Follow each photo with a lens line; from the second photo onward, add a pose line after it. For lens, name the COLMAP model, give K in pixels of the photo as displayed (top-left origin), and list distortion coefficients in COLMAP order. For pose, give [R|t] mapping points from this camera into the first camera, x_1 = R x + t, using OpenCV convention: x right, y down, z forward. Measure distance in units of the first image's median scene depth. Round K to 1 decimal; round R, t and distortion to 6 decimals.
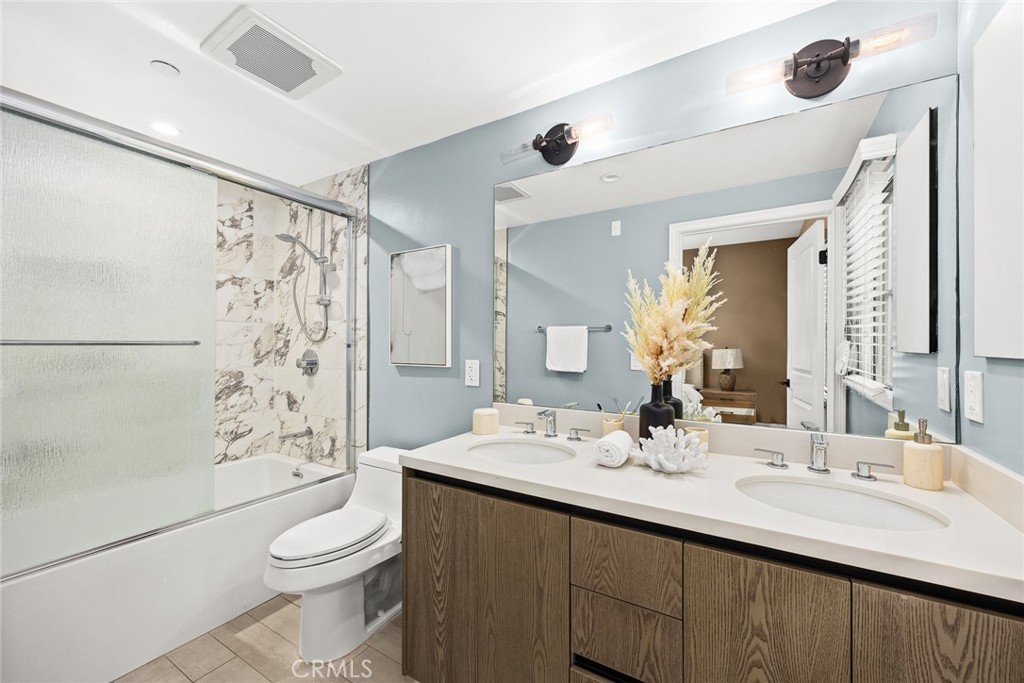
lens RADIAL K [[408.3, 0, 491.2], [0, 408.3, 344.4], [0, 0, 1]] dist [-0.001073, -0.000008]
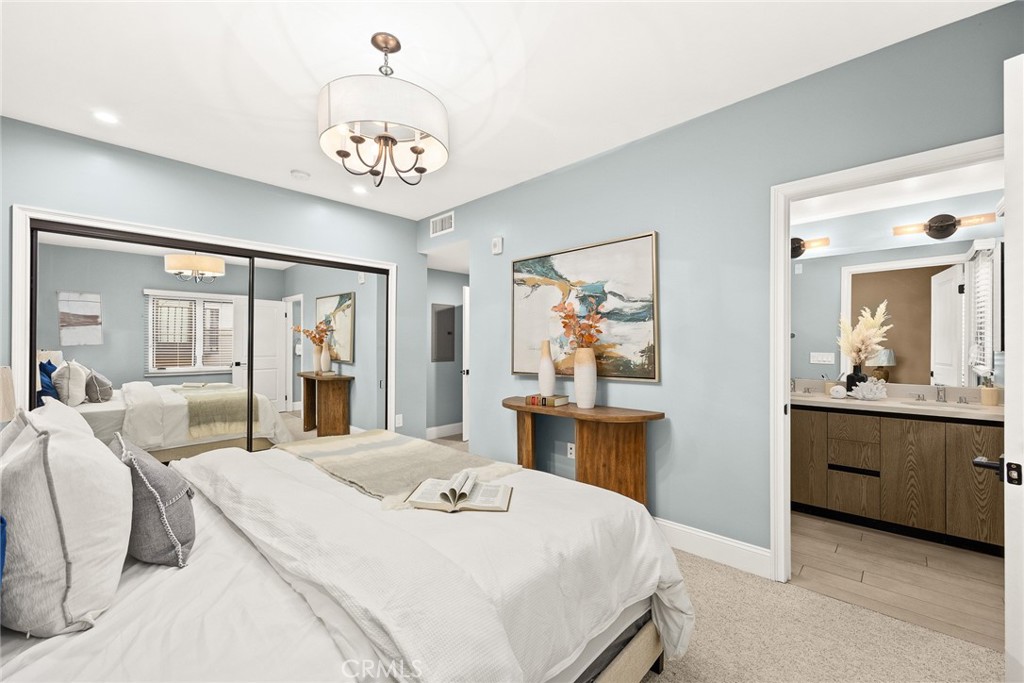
lens RADIAL K [[403.1, 0, 510.1], [0, 403.1, 344.5], [0, 0, 1]] dist [-0.000471, -0.000110]
pose [[0.979254, -0.001663, -0.202628, -1.099723], [0.001565, 0.999999, -0.000642, -0.019557], [0.202628, 0.000311, 0.979256, -1.685842]]
